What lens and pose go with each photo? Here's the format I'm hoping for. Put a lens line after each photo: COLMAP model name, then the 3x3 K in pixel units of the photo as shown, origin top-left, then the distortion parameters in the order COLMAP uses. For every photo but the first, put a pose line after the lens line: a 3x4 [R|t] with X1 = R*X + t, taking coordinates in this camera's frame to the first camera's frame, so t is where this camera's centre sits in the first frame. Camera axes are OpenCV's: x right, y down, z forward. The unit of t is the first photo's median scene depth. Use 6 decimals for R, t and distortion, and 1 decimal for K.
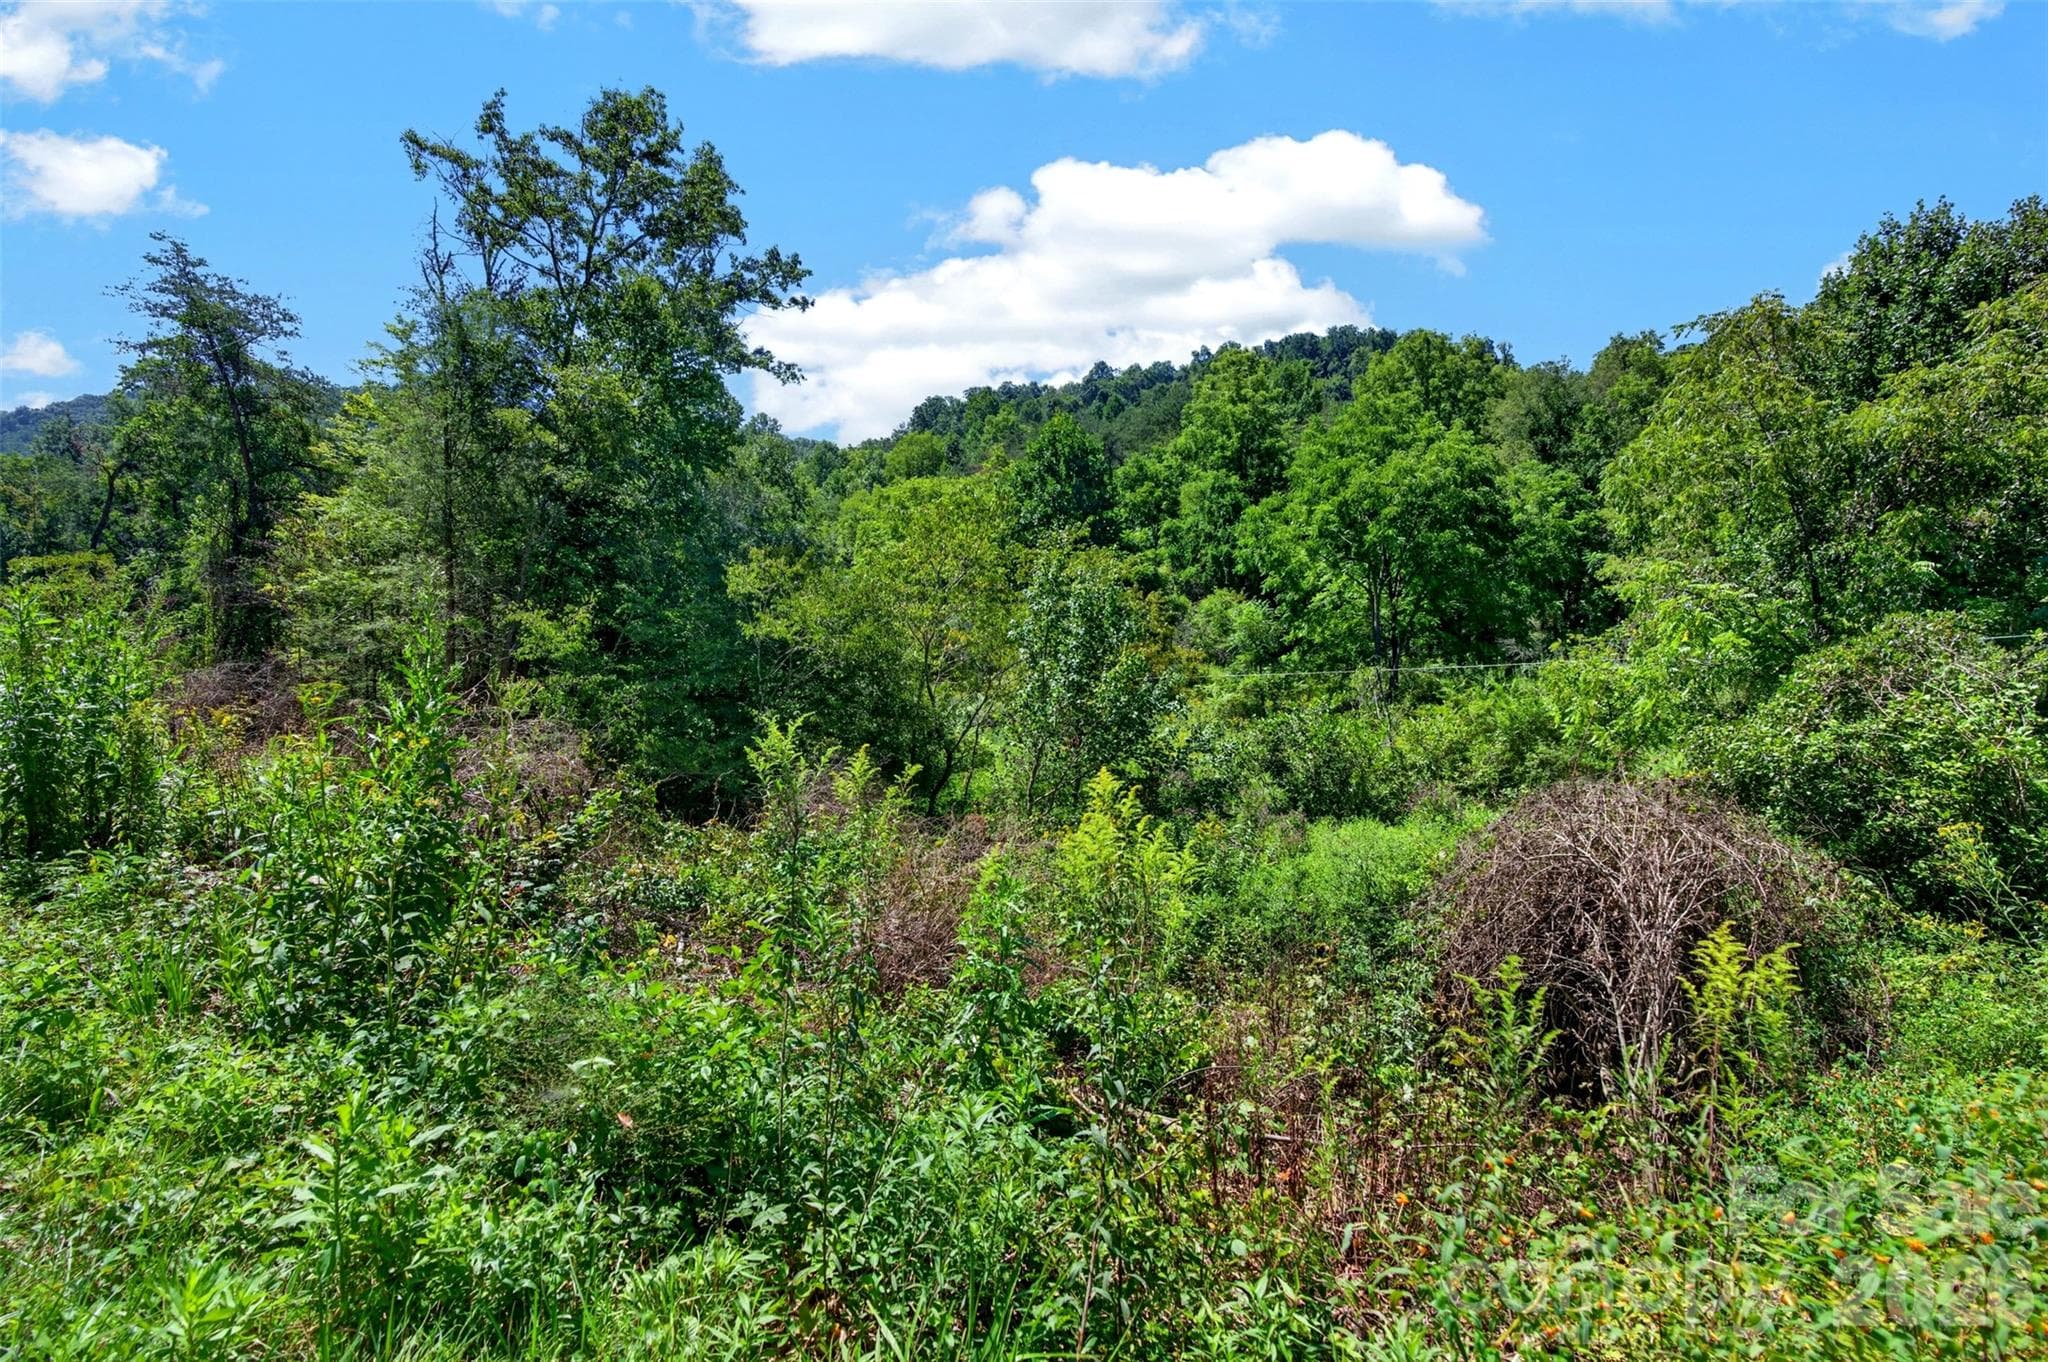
lens RADIAL K [[910.2, 0, 1026.6], [0, 910.2, 676.2], [0, 0, 1]] dist [-0.003488, -0.000047]
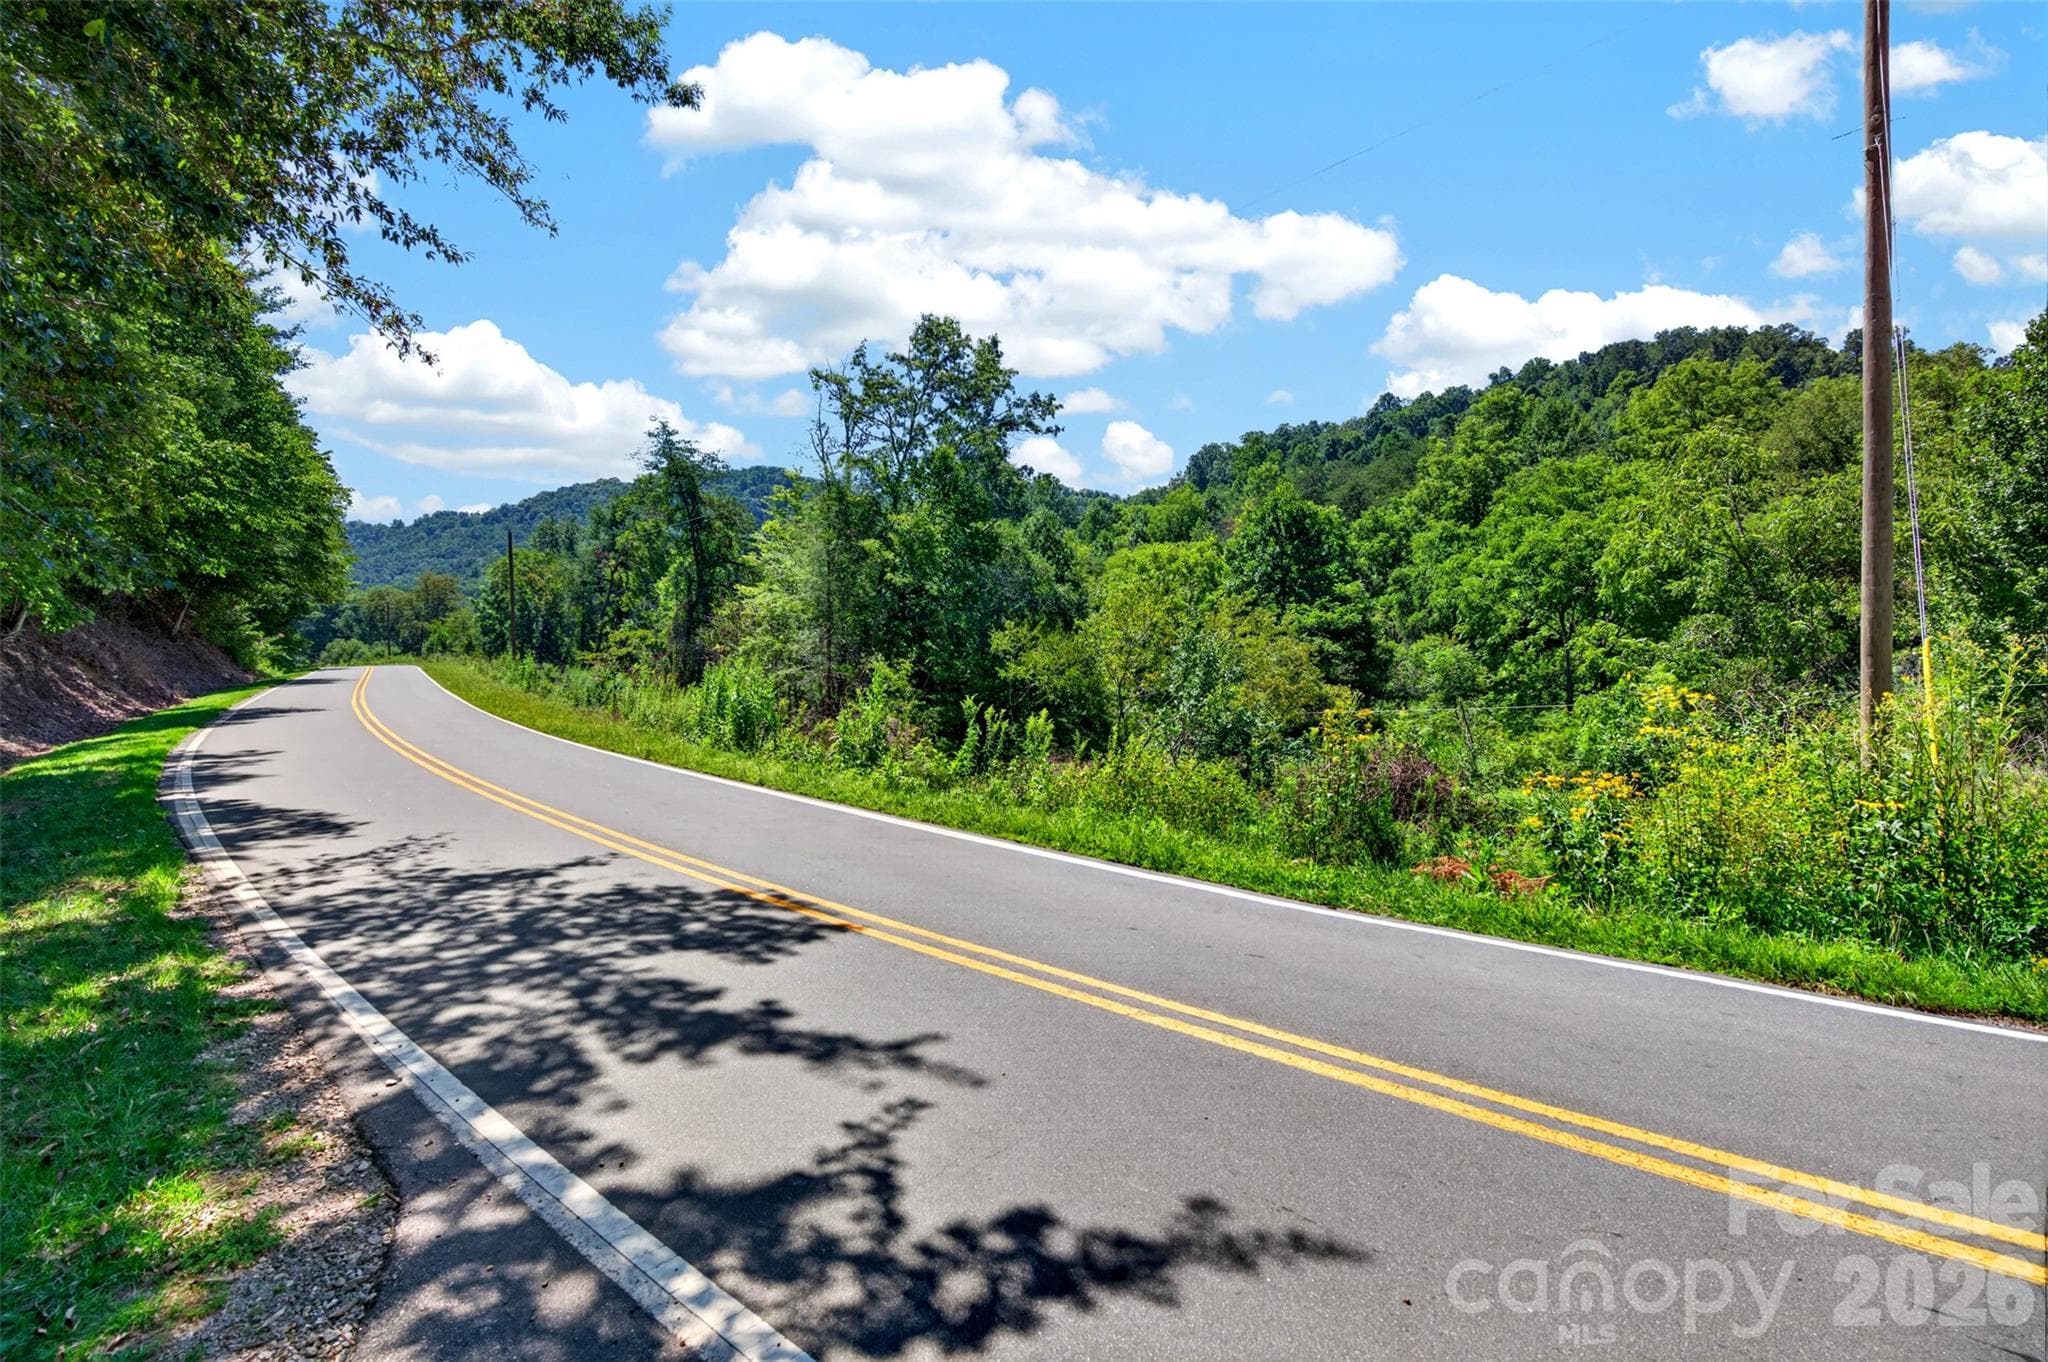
lens RADIAL K [[938.8, 0, 1021.1], [0, 938.8, 666.8], [0, 0, 1]] dist [0.001572, 0.001429]
pose [[0.950589, -0.006530, -0.310384, 0.129999], [-0.011160, 0.998414, -0.055186, 0.015513], [0.310252, 0.055924, 0.949008, -0.303409]]
